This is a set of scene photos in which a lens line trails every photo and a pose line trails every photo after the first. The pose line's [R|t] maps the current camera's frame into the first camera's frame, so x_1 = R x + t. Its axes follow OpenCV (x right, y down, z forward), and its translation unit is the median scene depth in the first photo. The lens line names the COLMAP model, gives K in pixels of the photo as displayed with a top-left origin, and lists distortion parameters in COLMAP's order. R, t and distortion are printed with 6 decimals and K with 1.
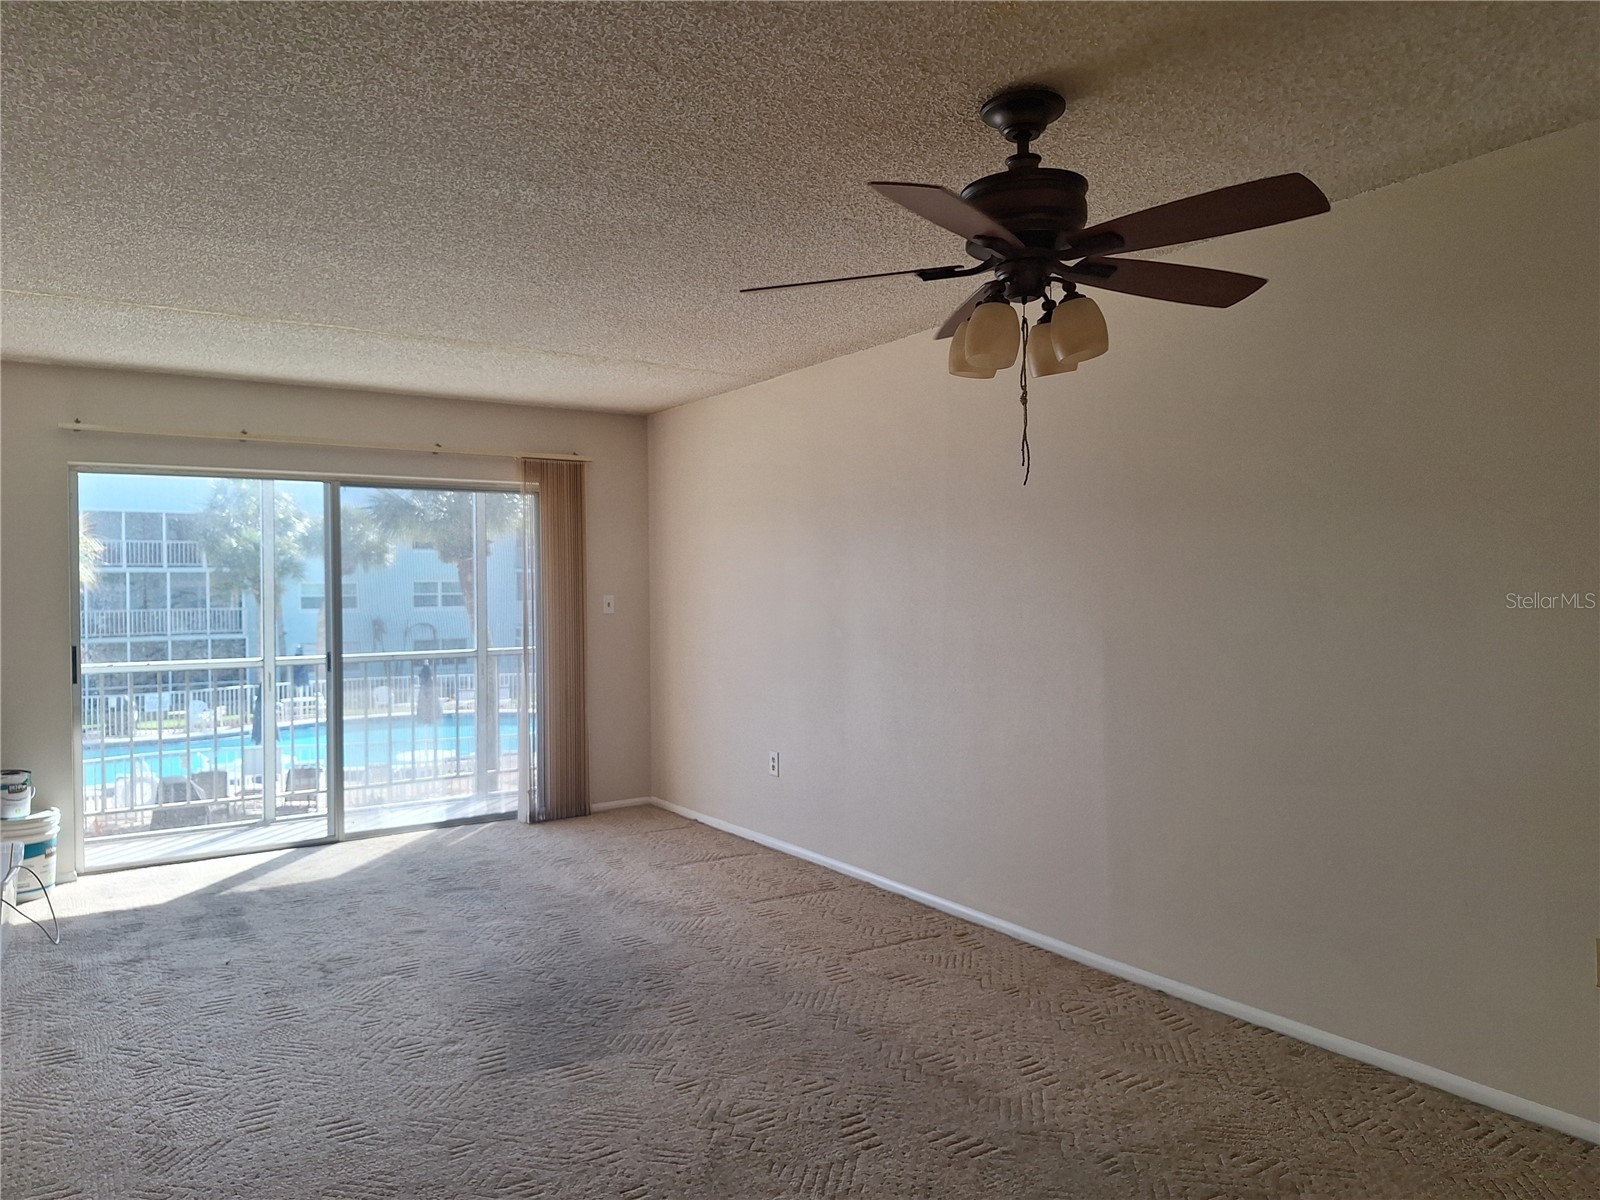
lens RADIAL K [[1141.9, 0, 800.0], [0, 1141.9, 600.0], [0, 0, 1]] dist [0.089434, -0.085730]
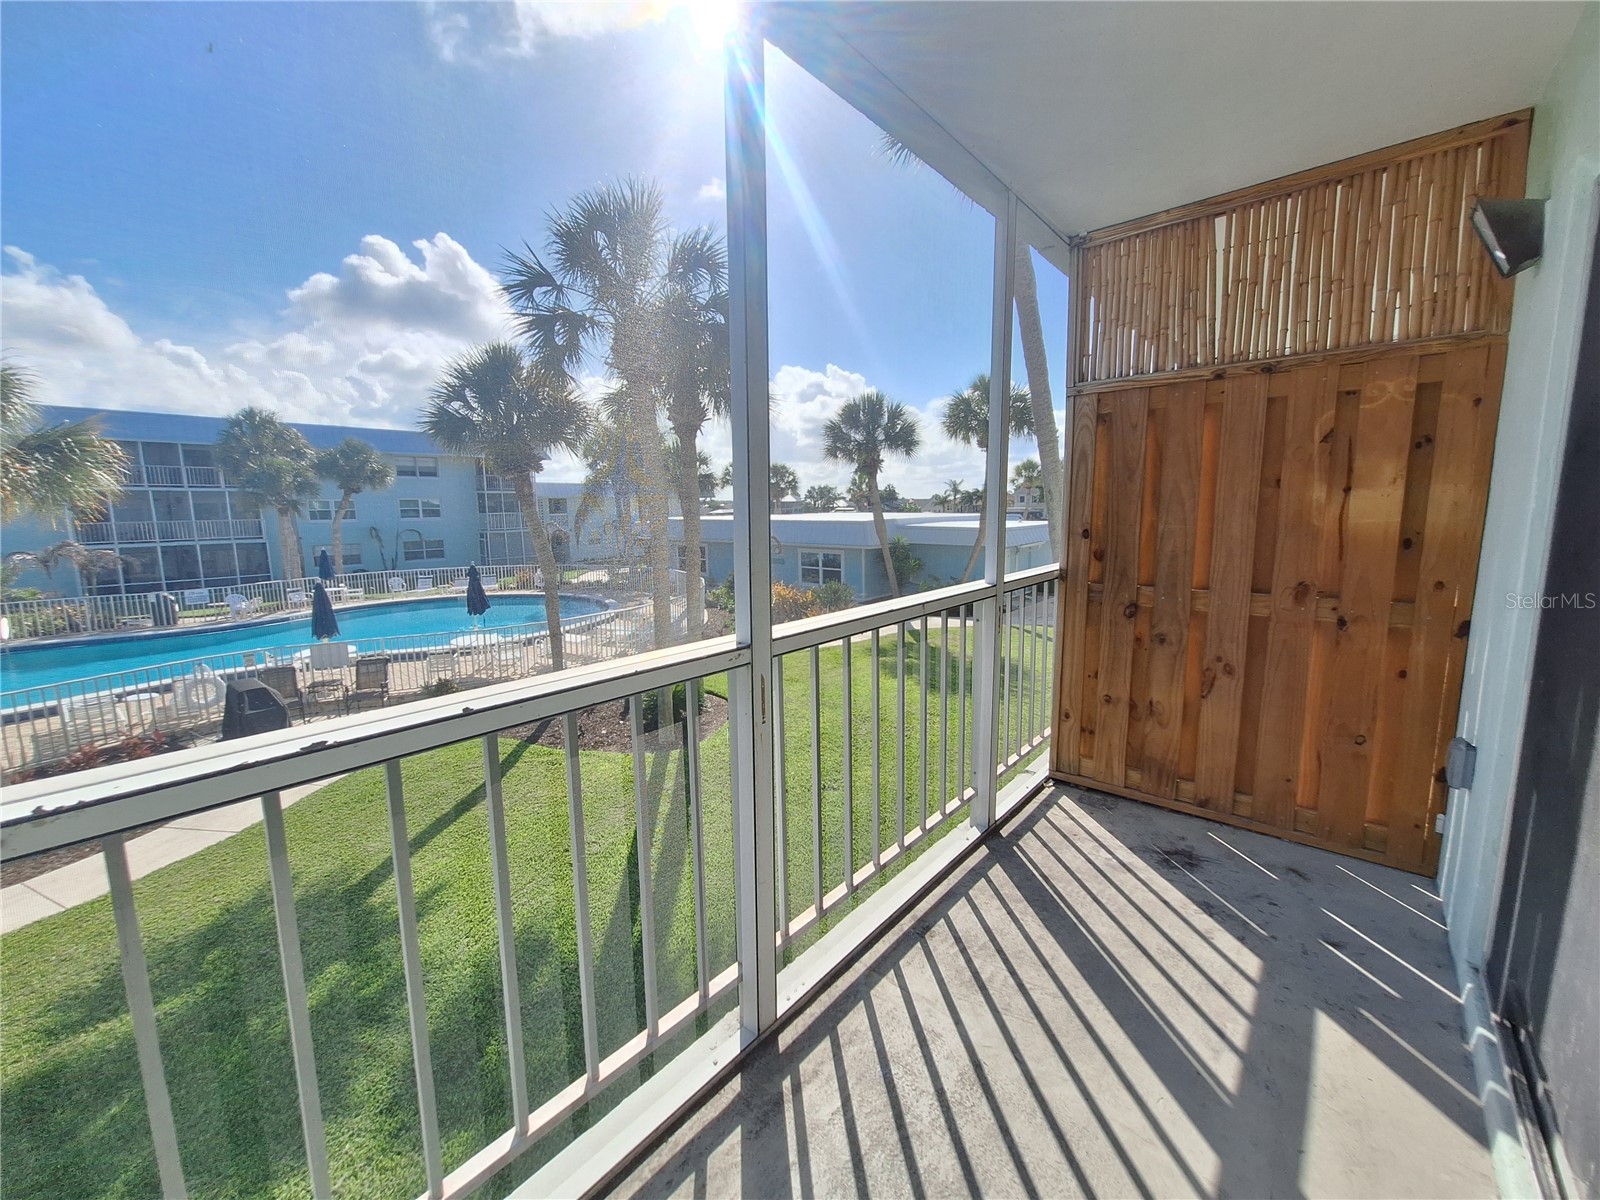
lens RADIAL K [[623.5, 0, 802.9], [0, 623.5, 592.9], [0, 0, 1]] dist [0.000307, 0.000017]
pose [[0.959832, -0.038135, 0.277972, -0.112361], [0.002706, 0.991933, 0.126738, 0.002249], [-0.280563, -0.120895, 0.952192, 0.181402]]
